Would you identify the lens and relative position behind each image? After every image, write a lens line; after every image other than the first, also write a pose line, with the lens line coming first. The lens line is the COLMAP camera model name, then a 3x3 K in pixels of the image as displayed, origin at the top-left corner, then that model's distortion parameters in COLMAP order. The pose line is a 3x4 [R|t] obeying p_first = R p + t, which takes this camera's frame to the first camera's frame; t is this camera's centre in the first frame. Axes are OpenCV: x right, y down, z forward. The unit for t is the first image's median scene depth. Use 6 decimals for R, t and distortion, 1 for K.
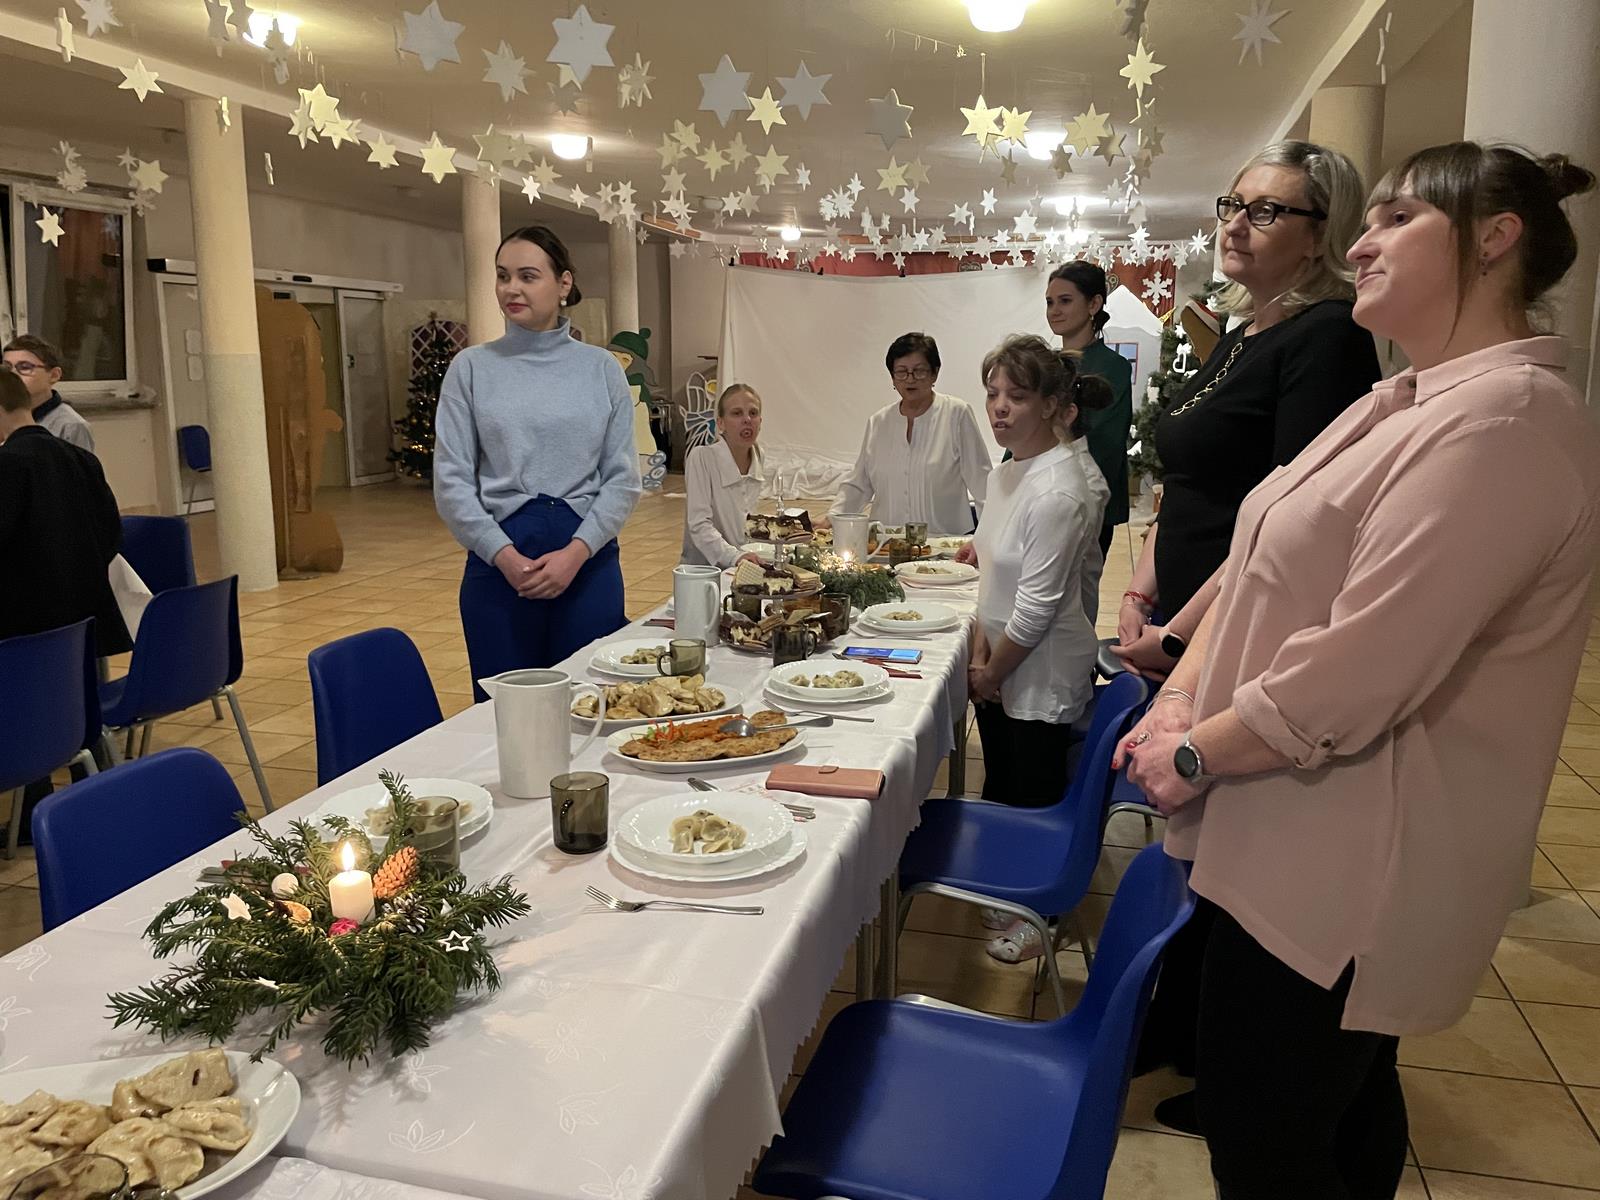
lens RADIAL K [[1263.8, 0, 777.8], [0, 1263.8, 600.7], [0, 0, 1]] dist [0.108535, -0.147508]
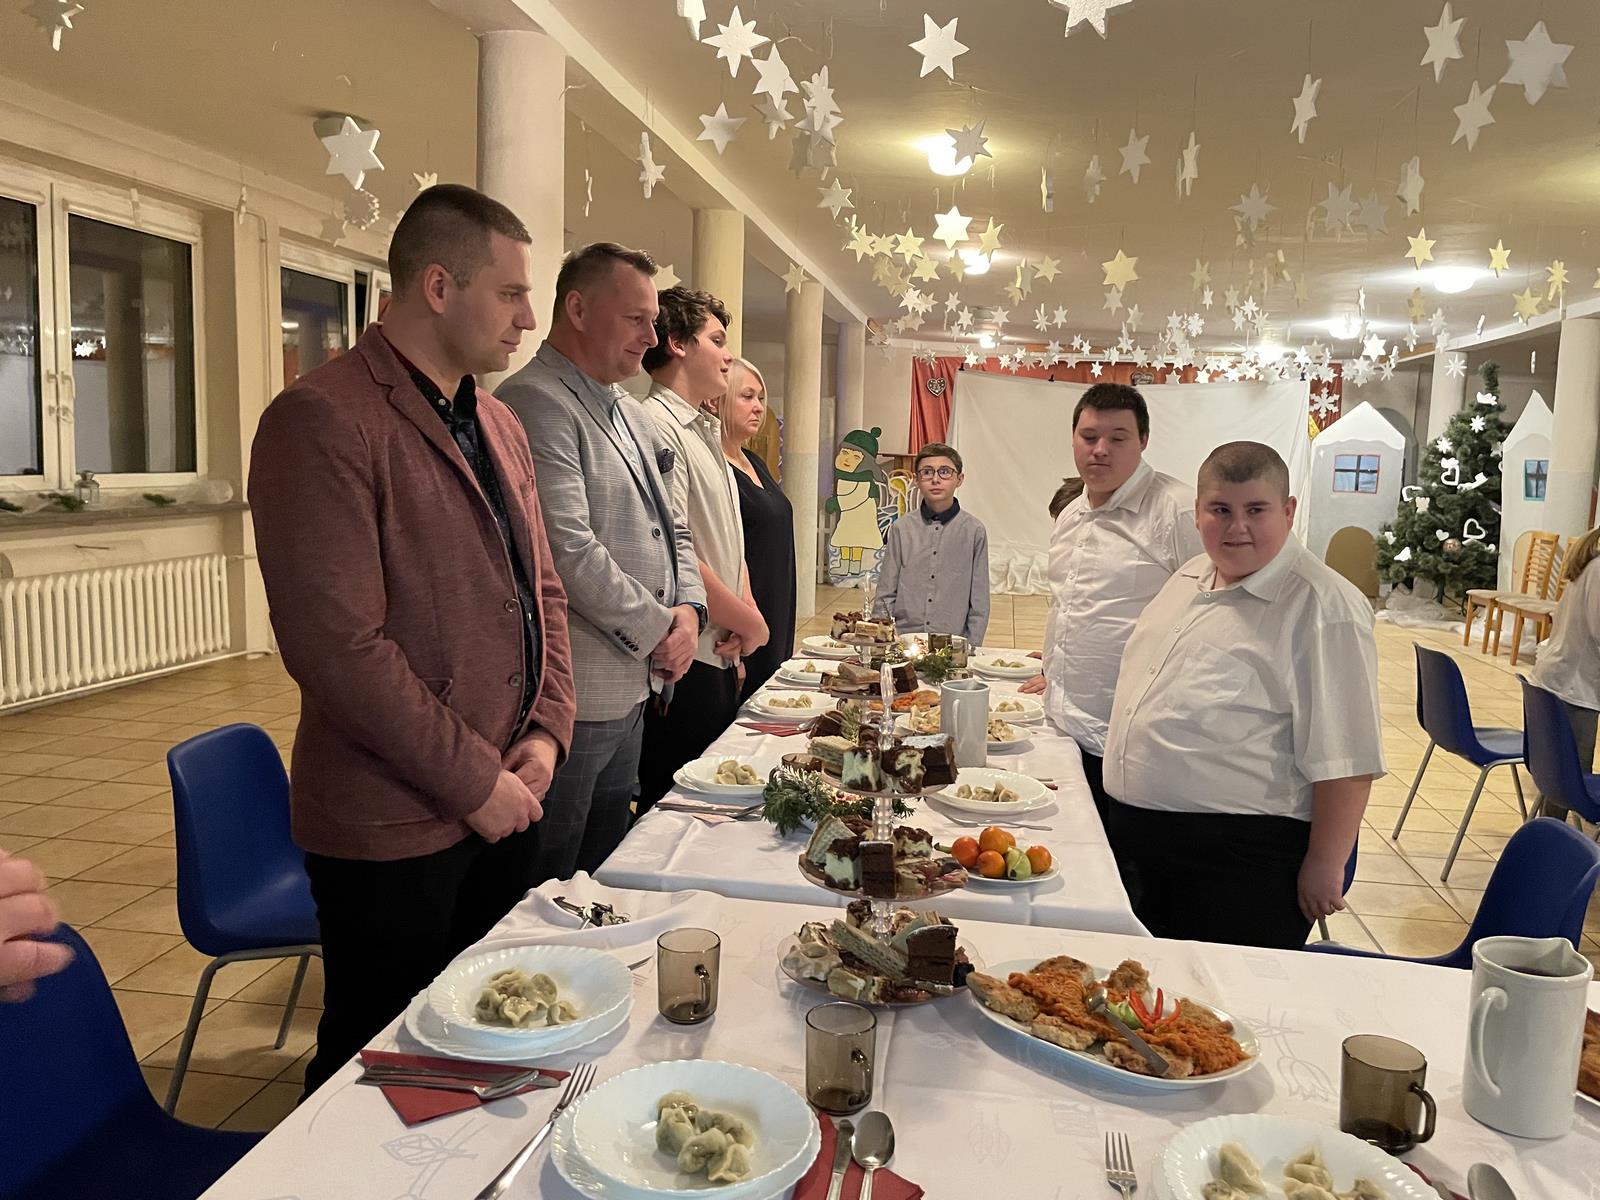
lens RADIAL K [[1263.8, 0, 777.8], [0, 1263.8, 600.7], [0, 0, 1]] dist [0.108535, -0.147508]
pose [[0.996513, 0.018919, 0.081265, -0.273934], [-0.013203, 0.997437, -0.070315, 0.000050], [-0.082388, 0.068996, 0.994209, -0.009752]]
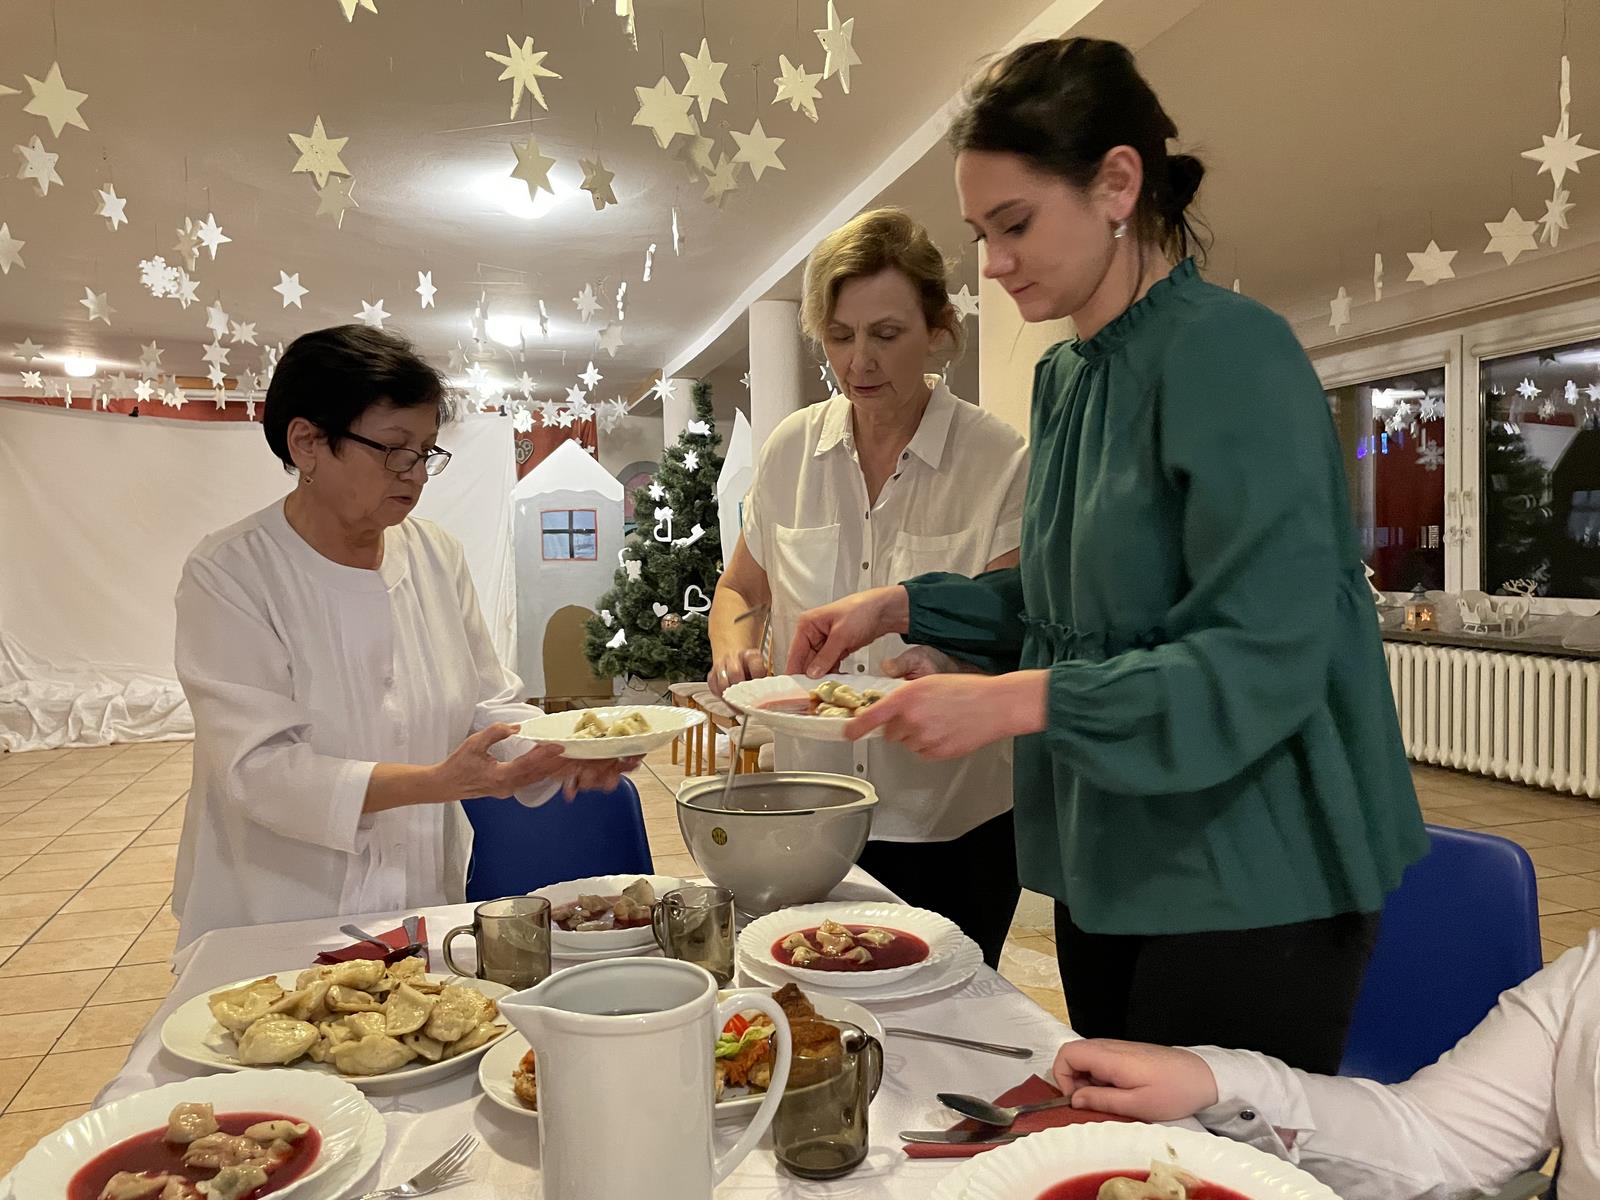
lens RADIAL K [[1263.8, 0, 777.8], [0, 1263.8, 600.7], [0, 0, 1]] dist [0.108535, -0.147508]
pose [[0.872636, -0.037512, 0.486929, -0.005755], [0.113330, 0.985383, -0.127190, -0.029273], [-0.475040, 0.166174, 0.864131, 0.246987]]
